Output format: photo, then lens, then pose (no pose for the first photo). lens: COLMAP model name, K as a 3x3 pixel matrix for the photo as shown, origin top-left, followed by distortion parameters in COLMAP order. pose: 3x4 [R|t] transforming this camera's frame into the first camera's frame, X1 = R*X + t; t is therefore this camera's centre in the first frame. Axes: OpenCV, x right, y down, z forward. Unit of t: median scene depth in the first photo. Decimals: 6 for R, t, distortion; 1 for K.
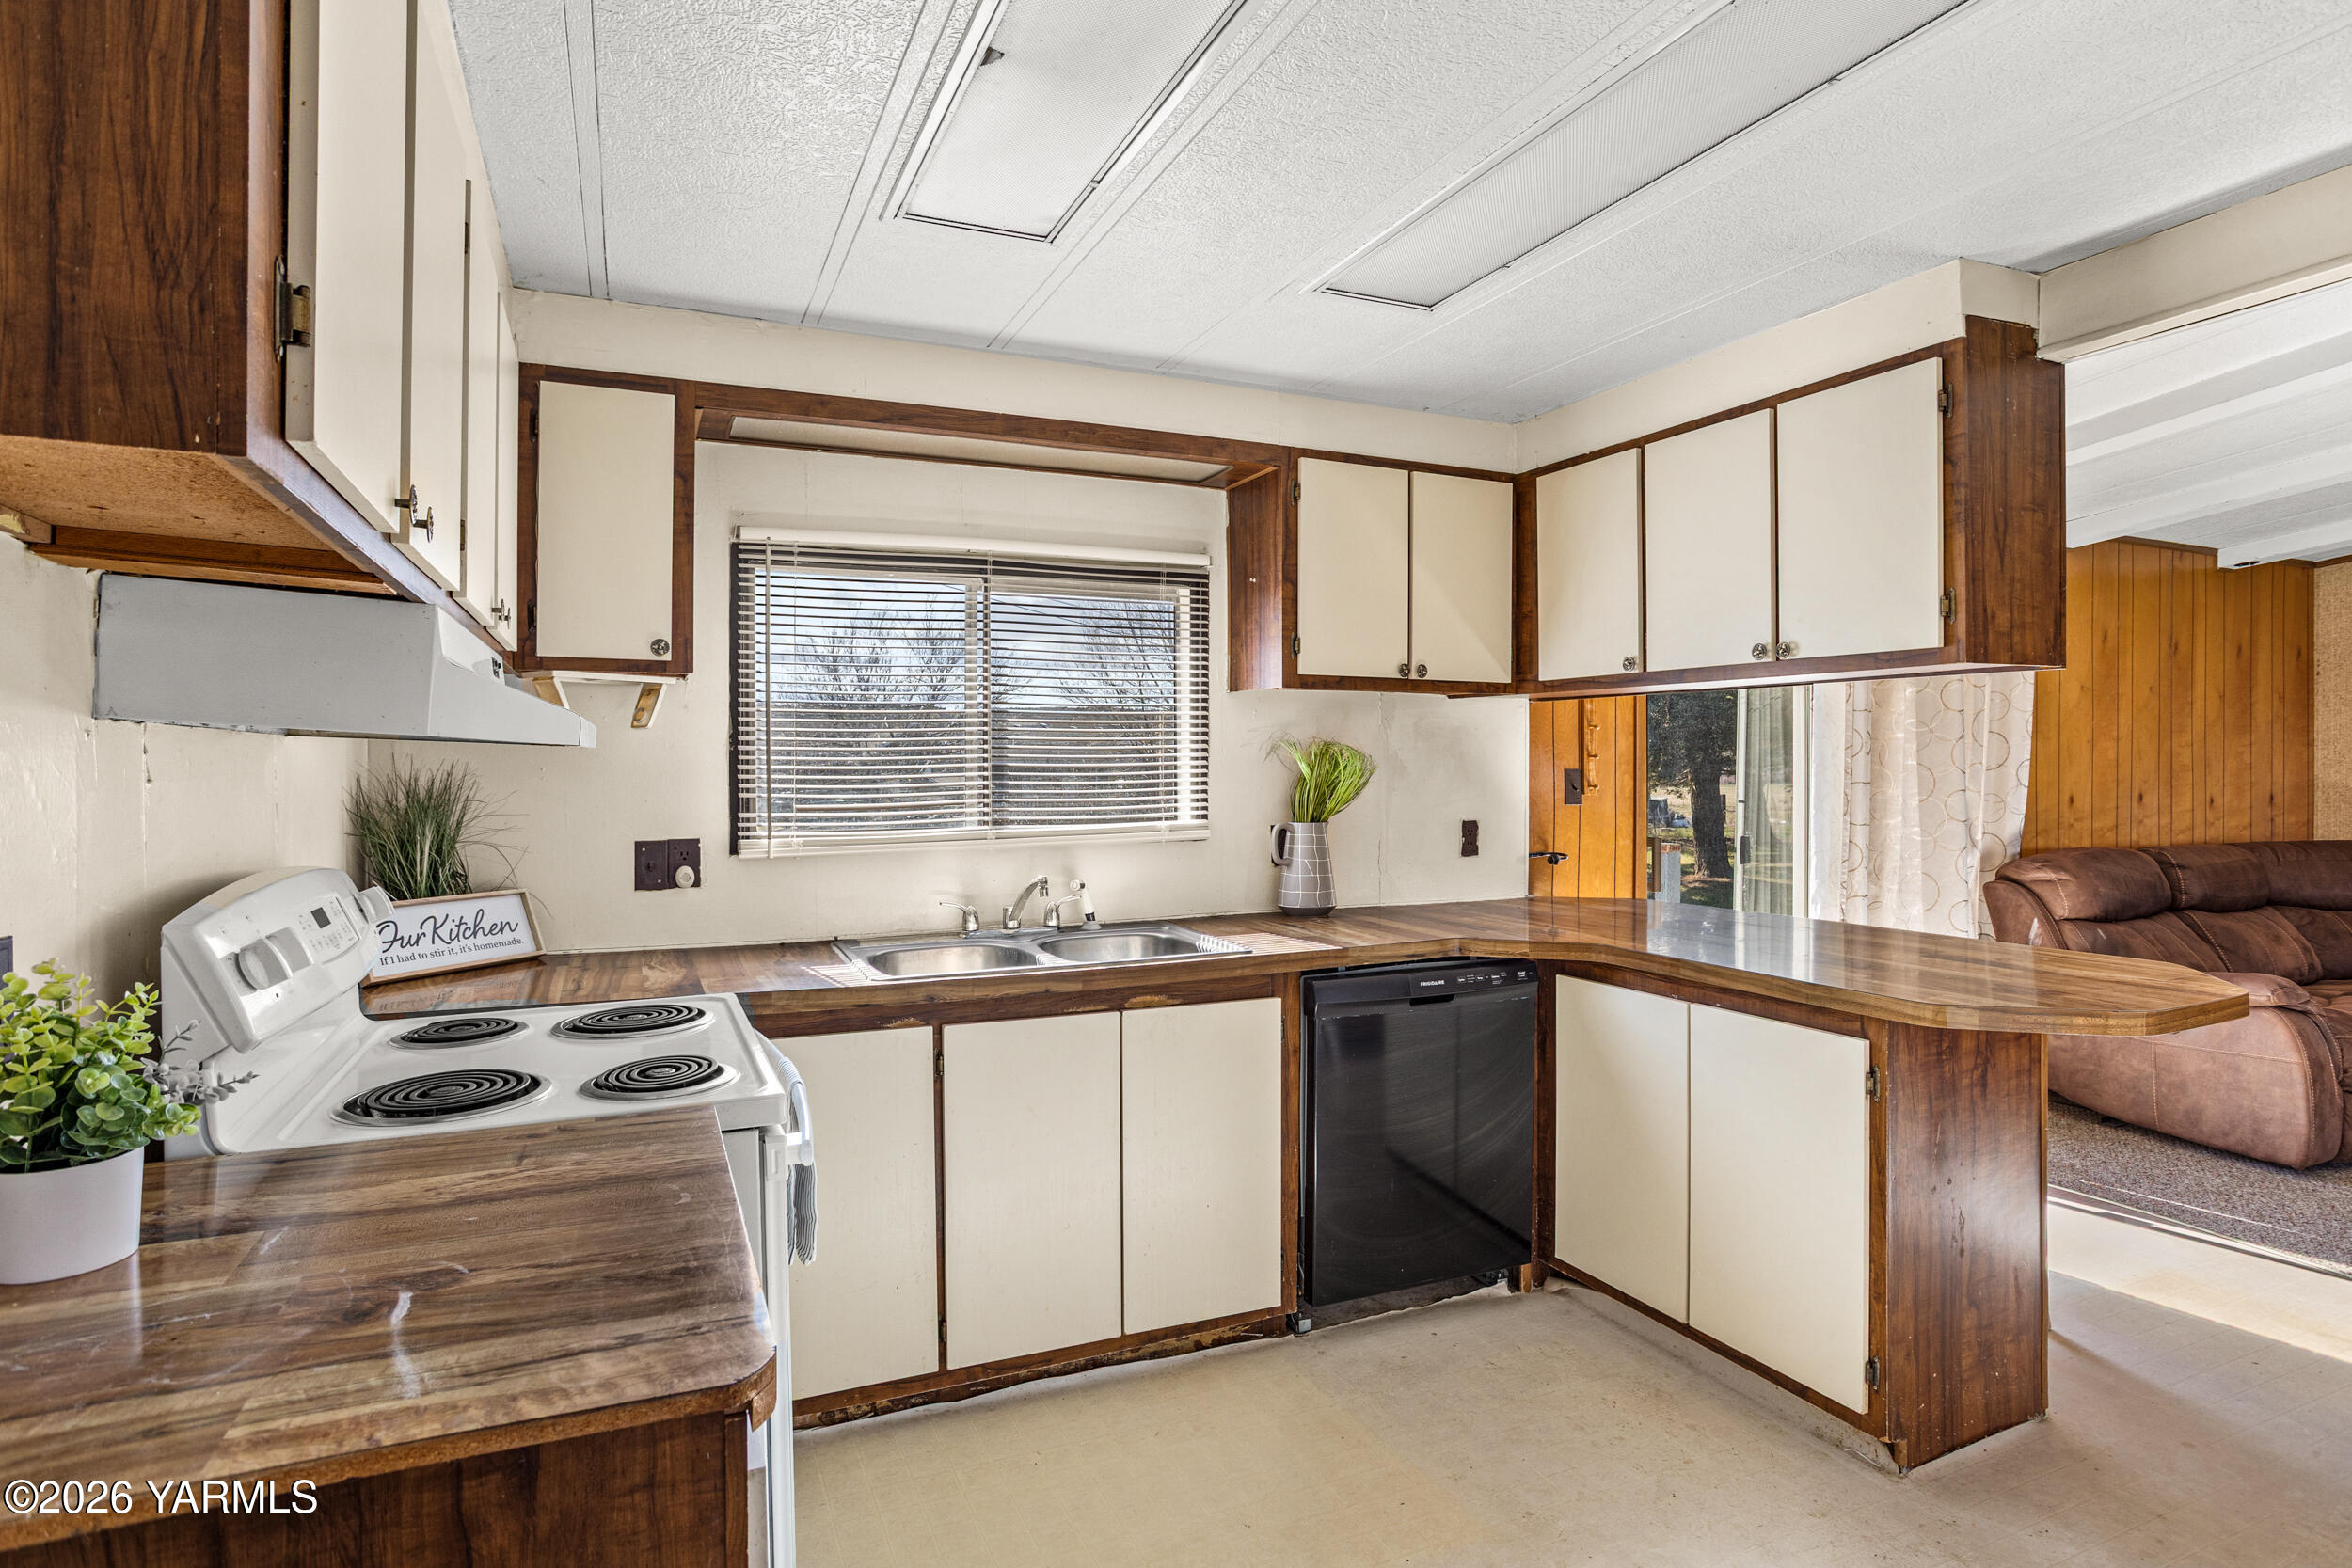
lens RADIAL K [[1191.3, 0, 1172.4], [0, 1191.3, 776.3], [0, 0, 1]] dist [-0.037423, 0.022611]
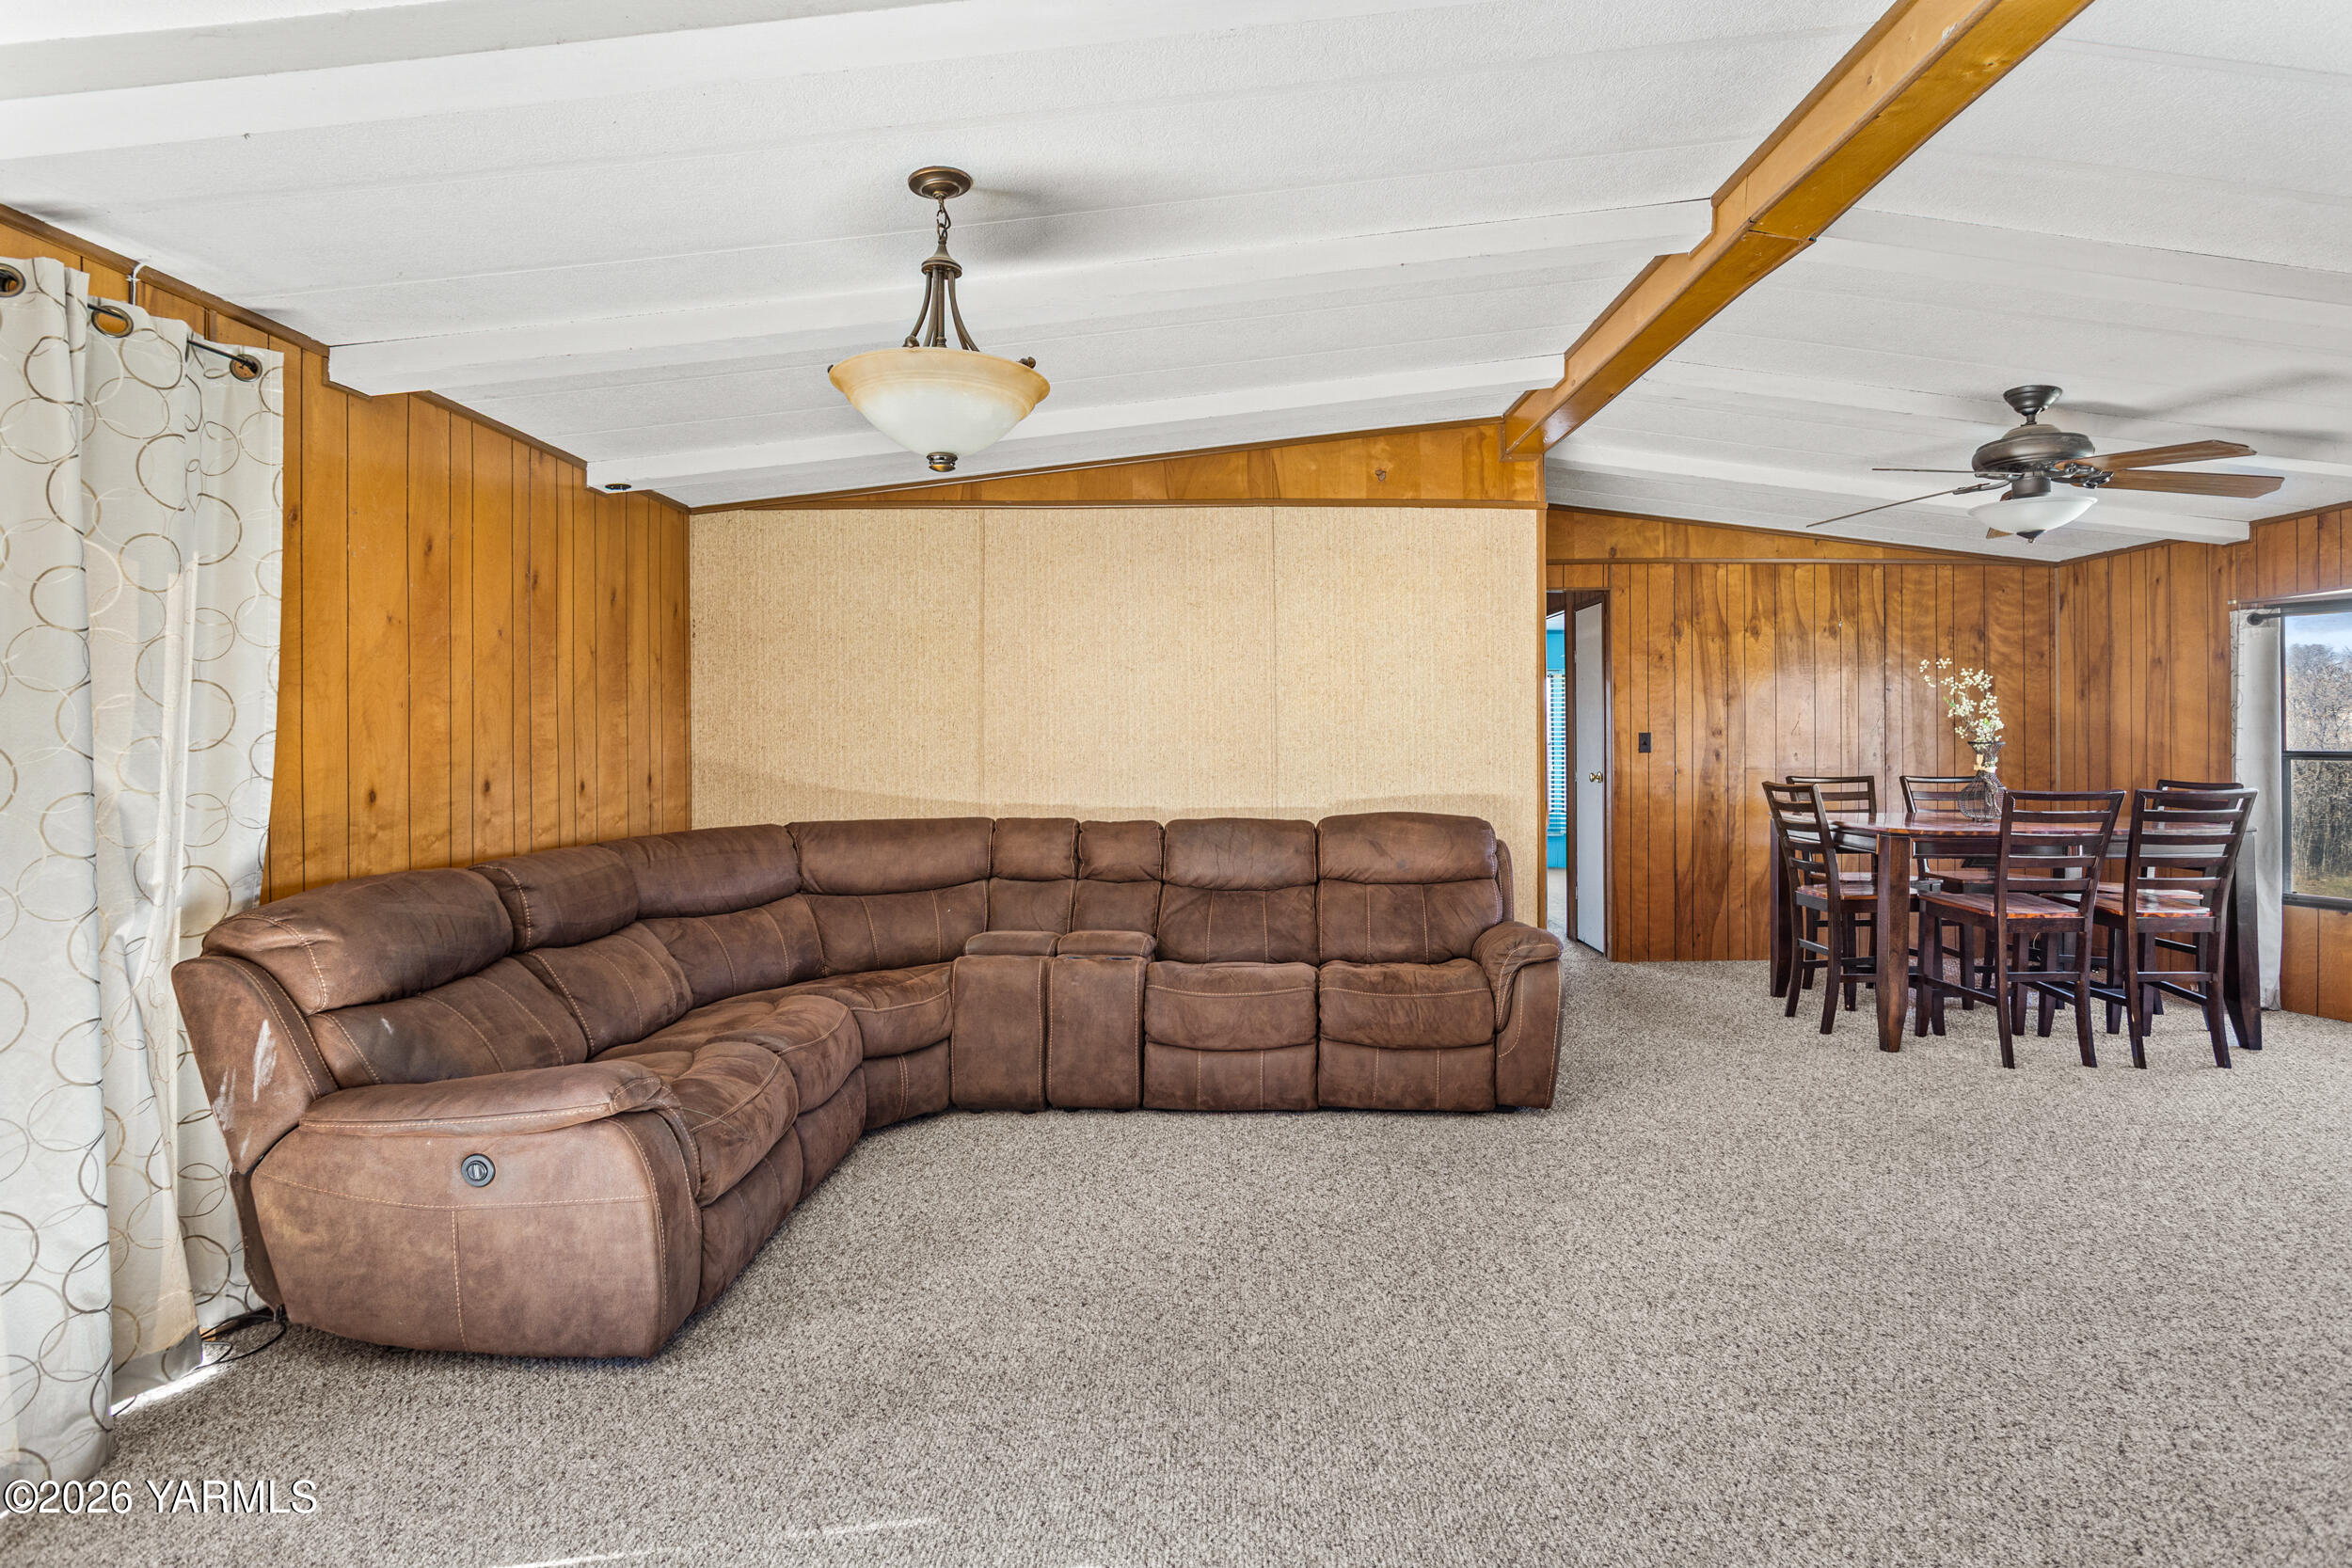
lens RADIAL K [[1197.8, 0, 1228.3], [0, 1197.8, 732.2], [0, 0, 1]] dist [-0.003843, 0.001704]
pose [[0.387501, 0.002301, 0.921866, 0.372572], [0.014065, 0.999866, -0.008408, -0.002432], [-0.921762, 0.016224, 0.387417, 0.347806]]
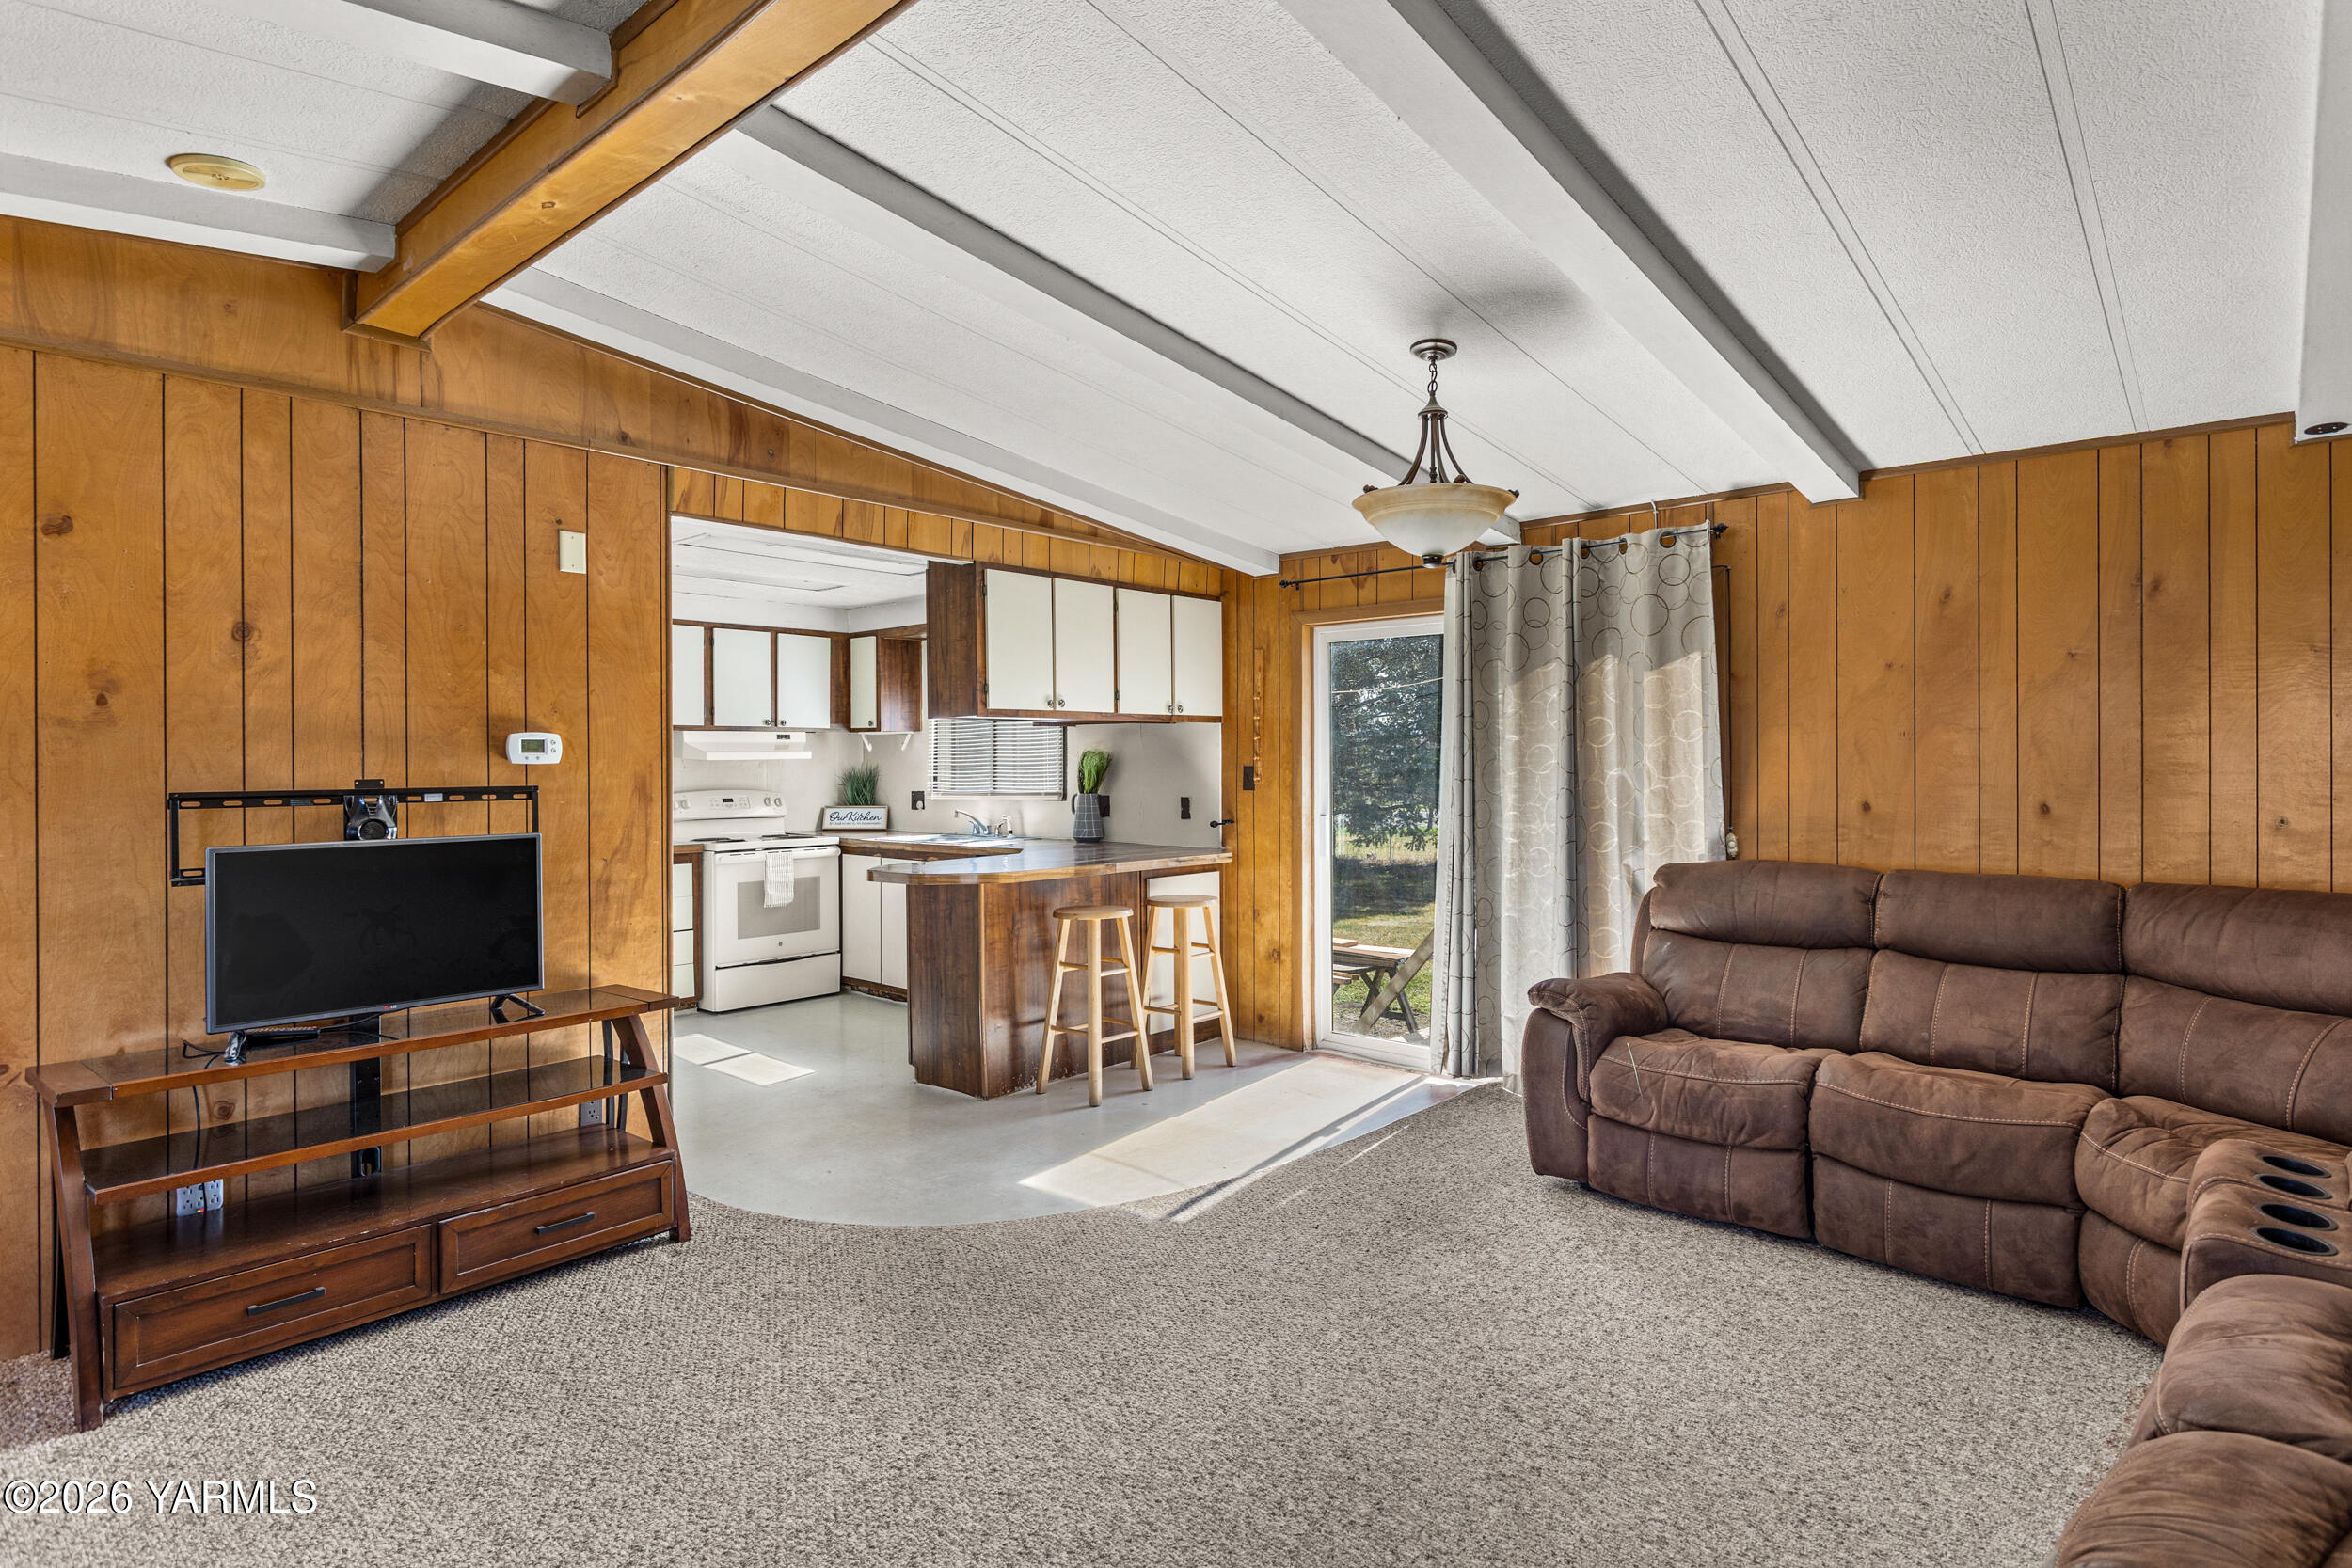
lens RADIAL K [[1211.6, 0, 1173.4], [0, 1211.6, 757.9], [0, 0, 1]] dist [-0.002308, 0.000203]
pose [[0.412348, -0.000872, -0.911026, 1.397909], [-0.004778, 0.999984, -0.003120, -0.008937], [0.911014, 0.005640, 0.412337, 0.234851]]
